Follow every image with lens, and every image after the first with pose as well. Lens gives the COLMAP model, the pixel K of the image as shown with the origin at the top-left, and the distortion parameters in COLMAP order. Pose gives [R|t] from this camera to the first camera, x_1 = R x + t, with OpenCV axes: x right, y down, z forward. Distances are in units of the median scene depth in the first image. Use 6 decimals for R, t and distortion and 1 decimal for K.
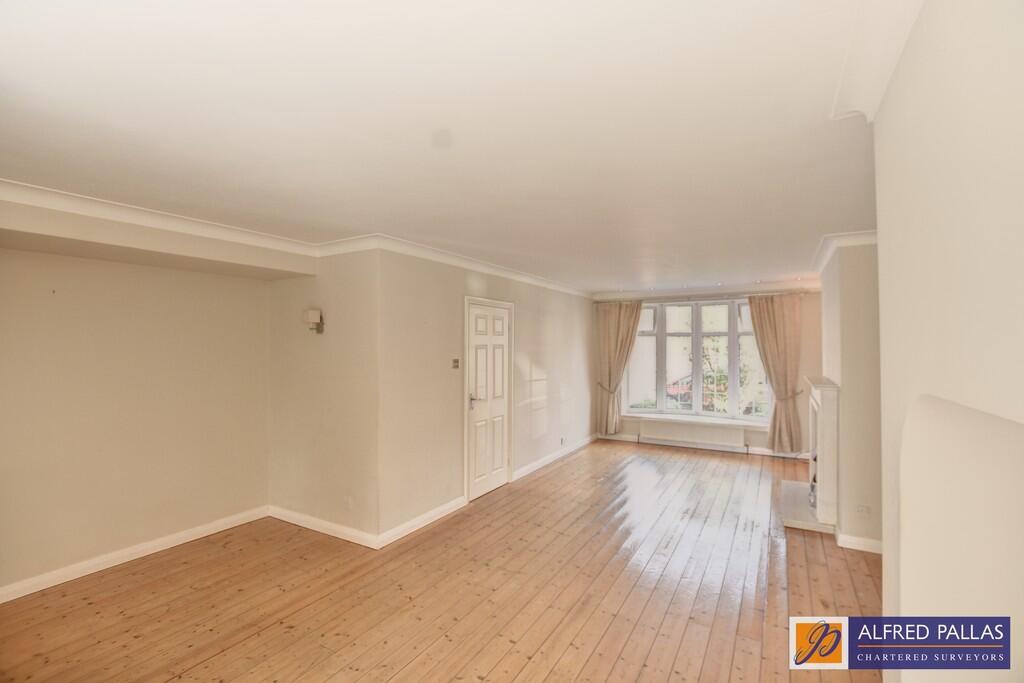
lens RADIAL K [[451.4, 0, 521.6], [0, 451.4, 345.3], [0, 0, 1]] dist [-0.014500, -0.000300]
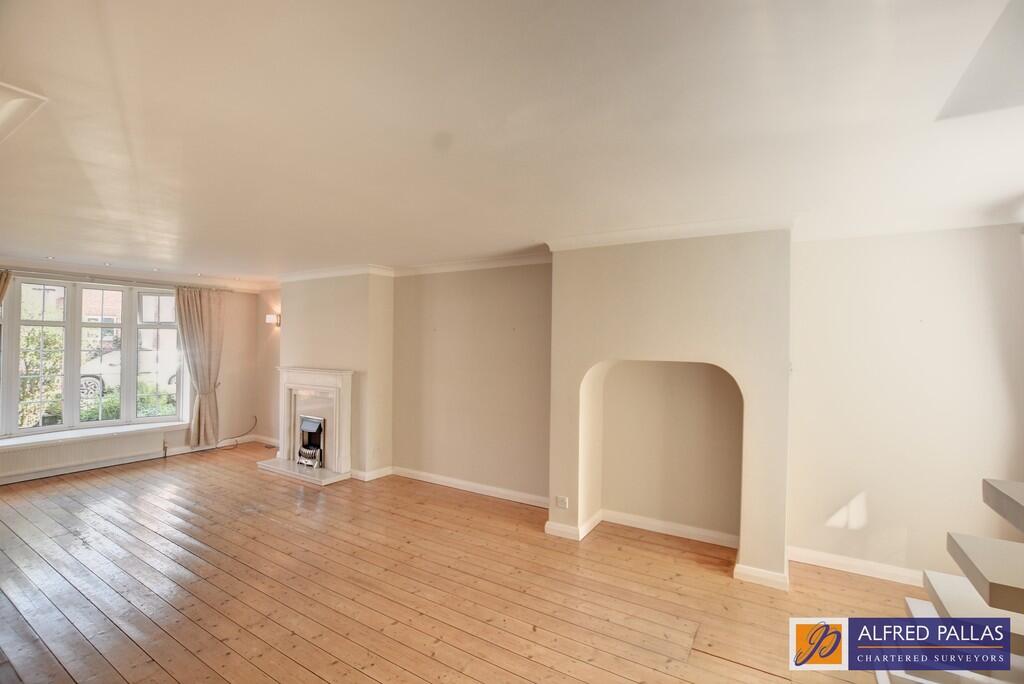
lens RADIAL K [[455.4, 0, 512.2], [0, 455.4, 339.7], [0, 0, 1]] dist [-0.012241, -0.000689]
pose [[0.045043, 0.007545, 0.998957, -0.413742], [-0.009730, 0.999927, -0.007113, 0.000699], [-0.998938, -0.009399, 0.045113, 0.264191]]
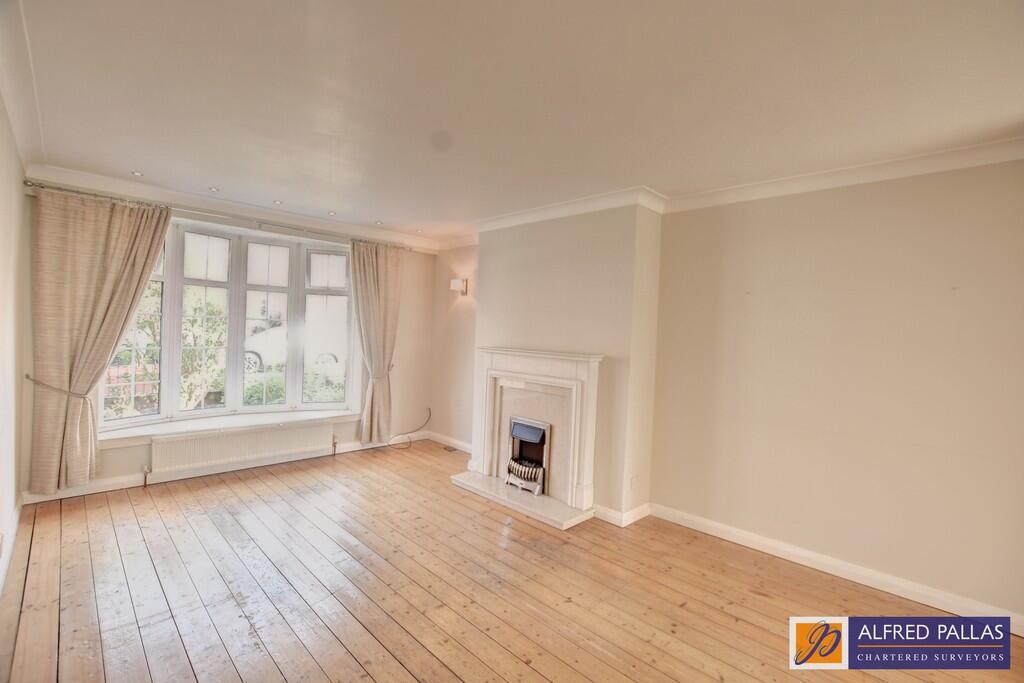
lens RADIAL K [[451.4, 0, 515.5], [0, 451.4, 338.9], [0, 0, 1]] dist [-0.014500, -0.000300]
pose [[0.257255, -0.006751, 0.966320, -0.138243], [-0.037509, 0.999152, 0.016966, 0.029720], [-0.965615, -0.040611, 0.256784, 0.562258]]
